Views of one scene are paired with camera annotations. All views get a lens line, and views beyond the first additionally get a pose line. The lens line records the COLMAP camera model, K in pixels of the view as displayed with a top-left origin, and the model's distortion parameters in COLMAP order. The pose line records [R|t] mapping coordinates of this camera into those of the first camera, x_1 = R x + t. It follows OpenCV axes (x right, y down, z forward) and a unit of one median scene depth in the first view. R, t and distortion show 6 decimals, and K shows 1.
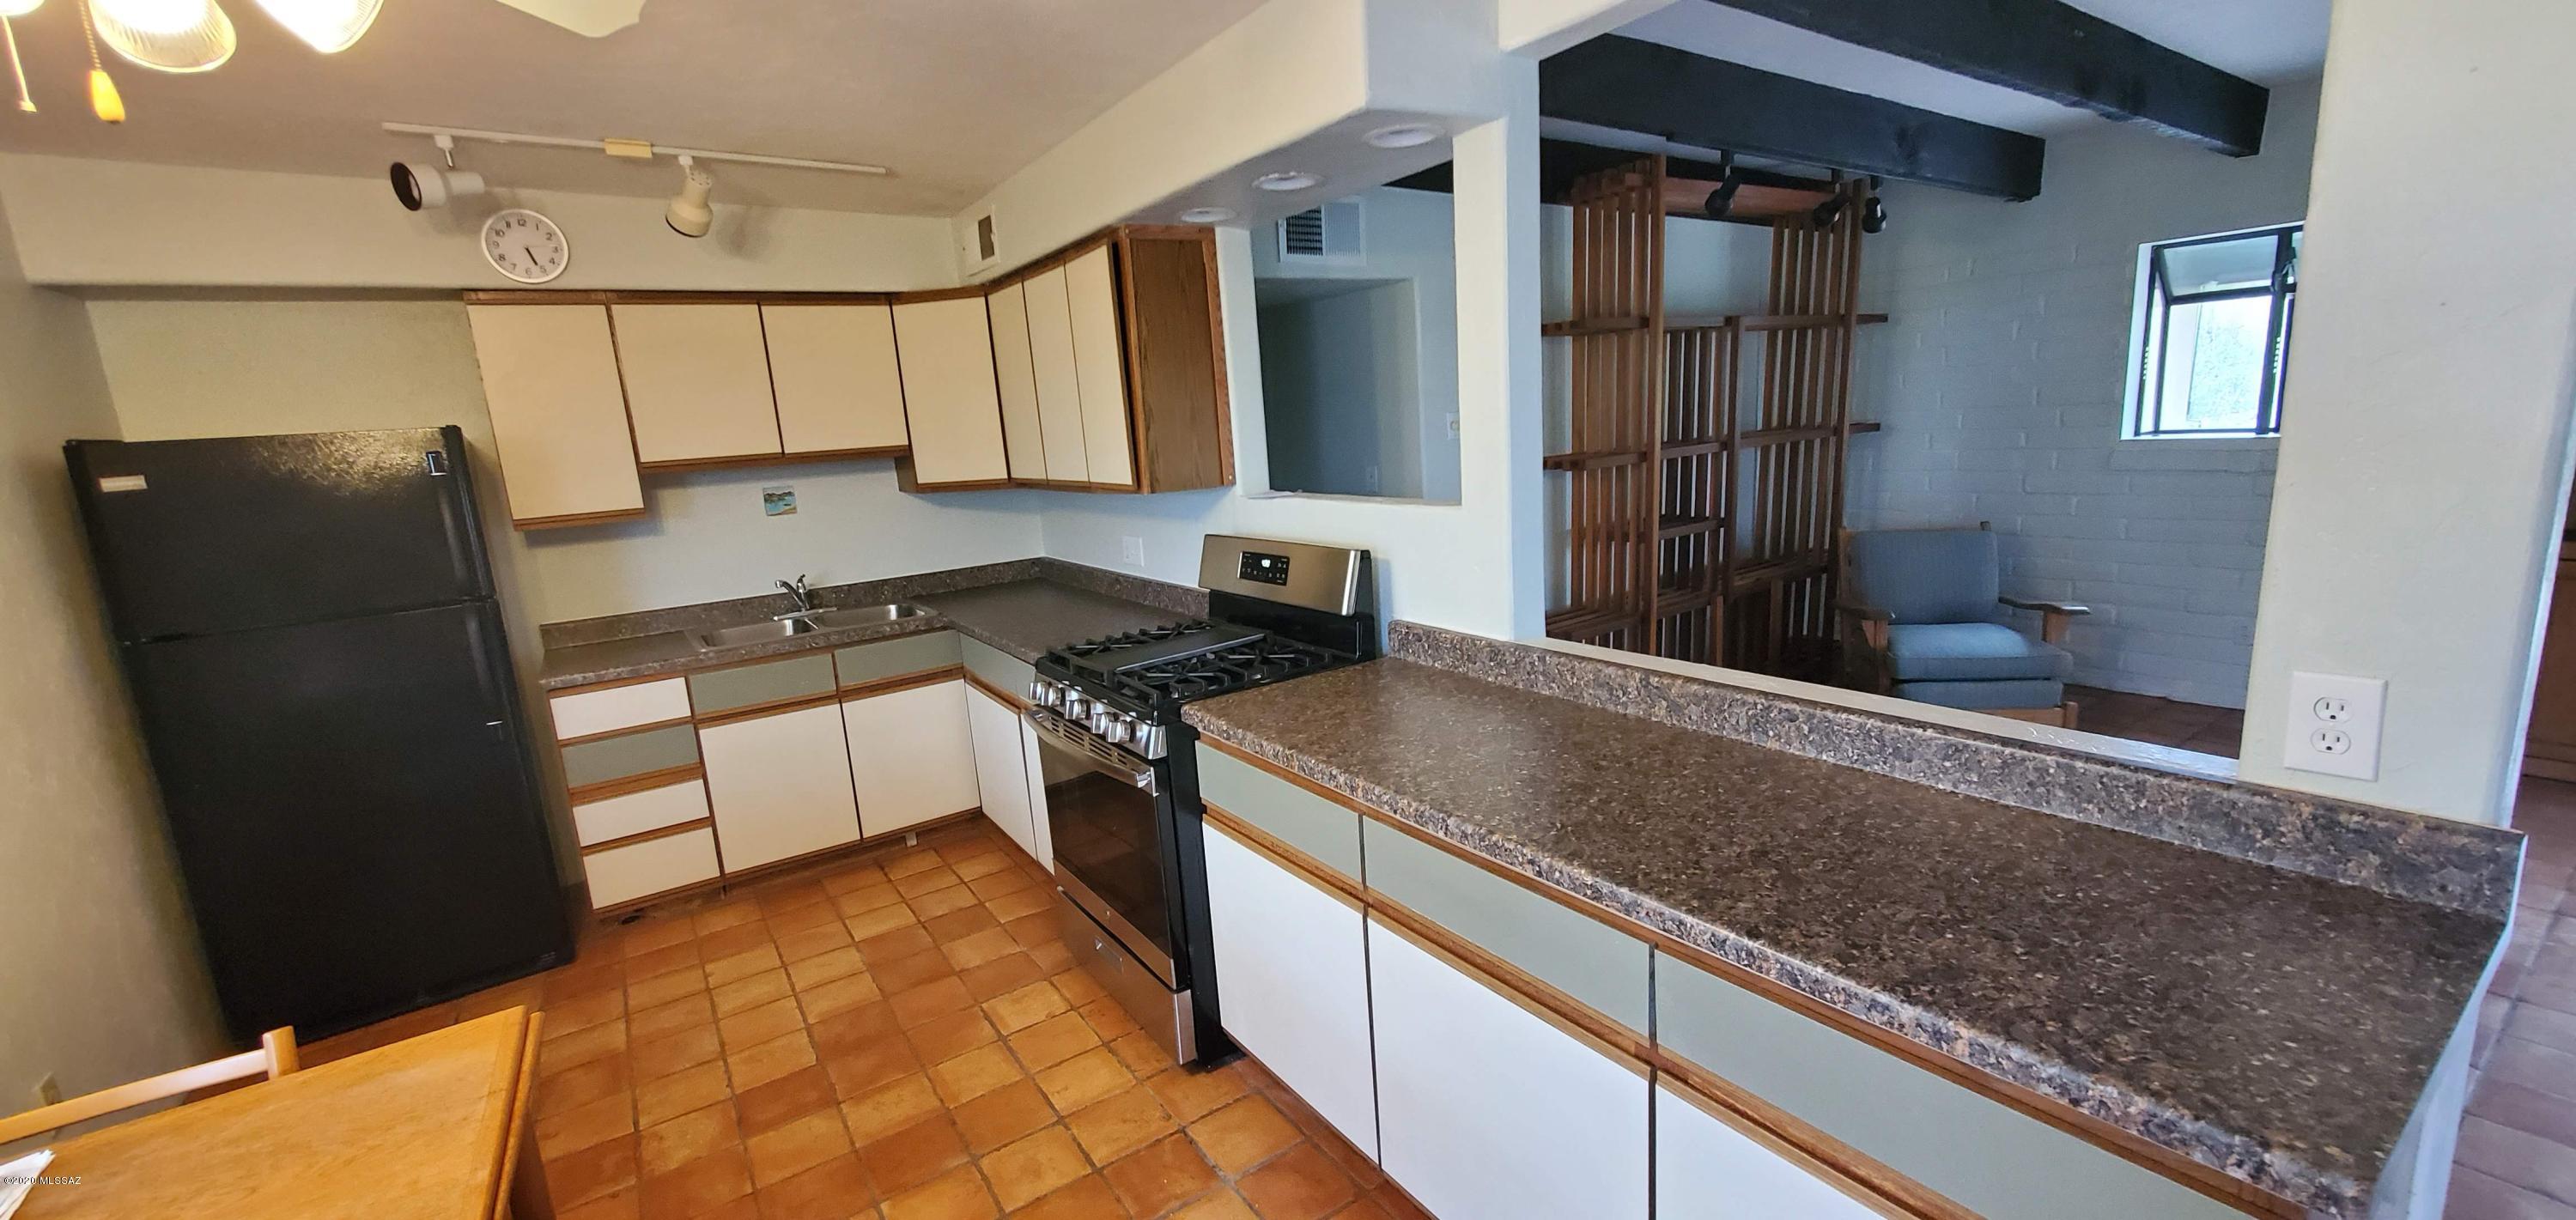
lens RADIAL K [[1021.2, 0, 1292.9], [0, 1021.2, 618.5], [0, 0, 1]] dist [-0.000562, -0.001739]
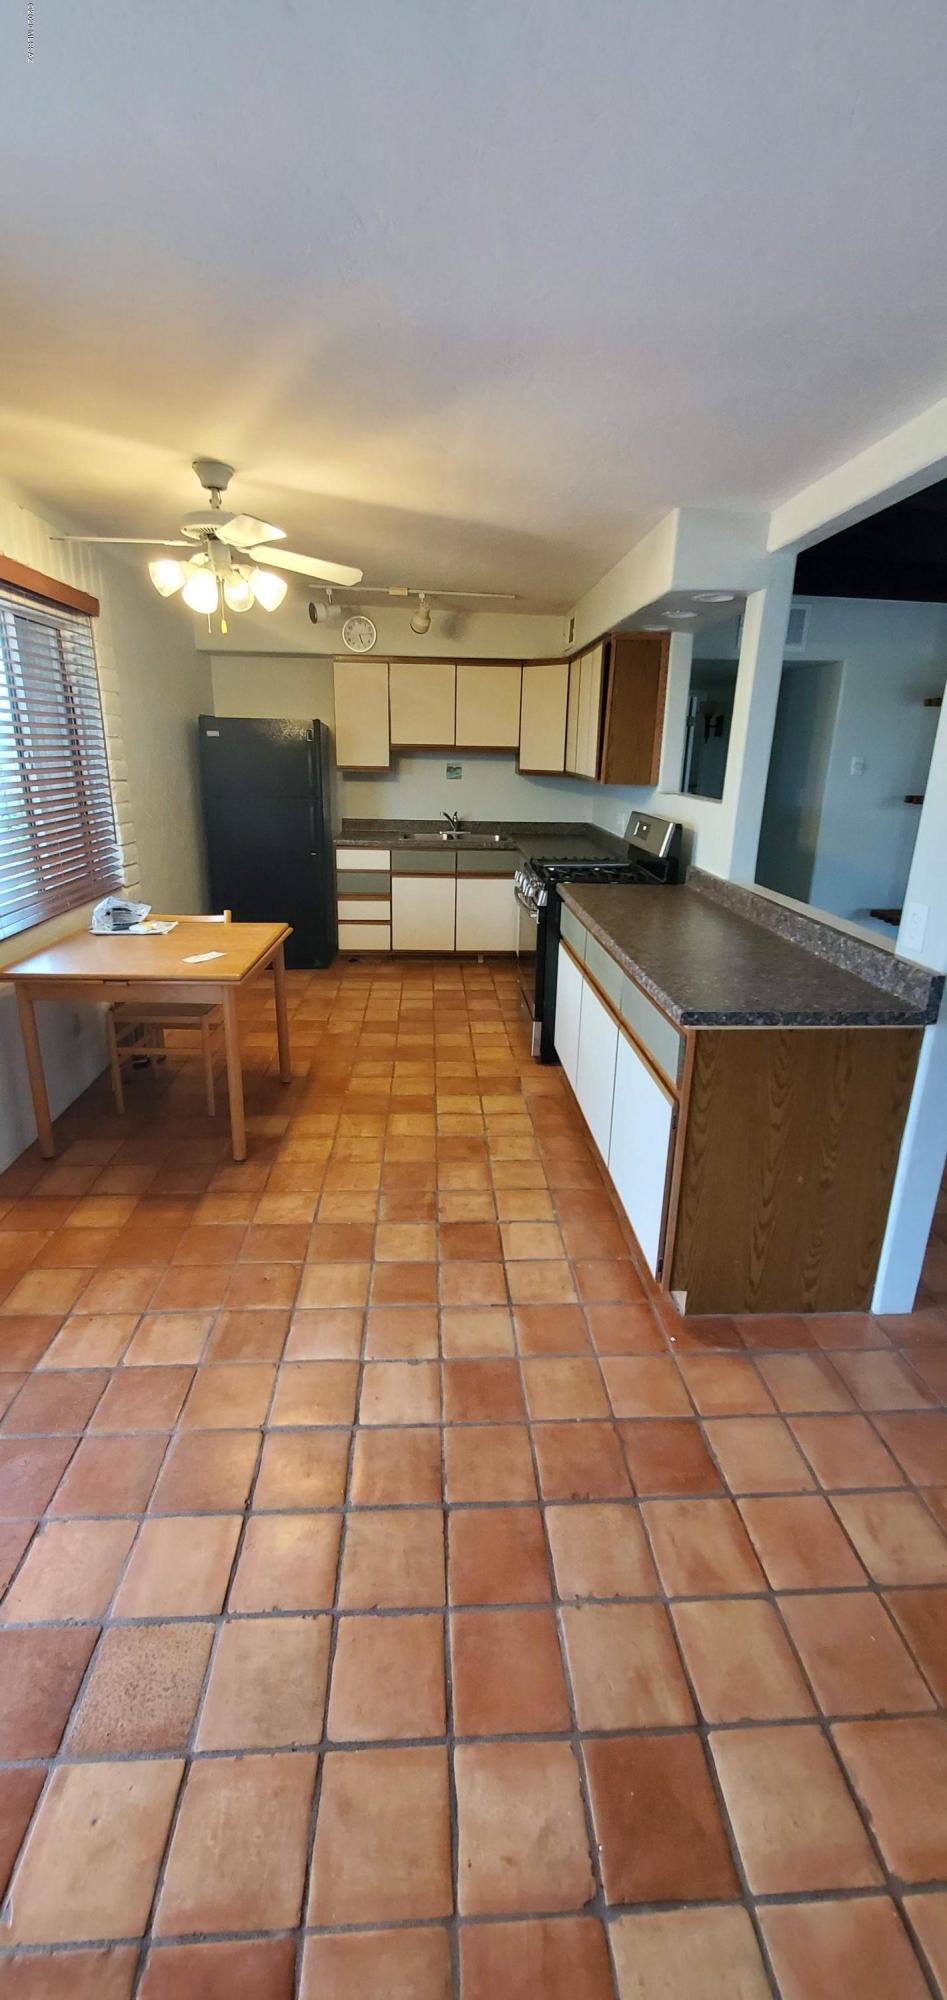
lens RADIAL K [[792.9, 0, 475.2], [0, 792.9, 997.5], [0, 0, 1]] dist [-0.000562, -0.001739]
pose [[0.852043, 0.235182, -0.467666, 0.395025], [-0.176637, 0.970166, 0.166066, 0.050688], [0.492769, -0.058888, 0.868165, -0.351692]]
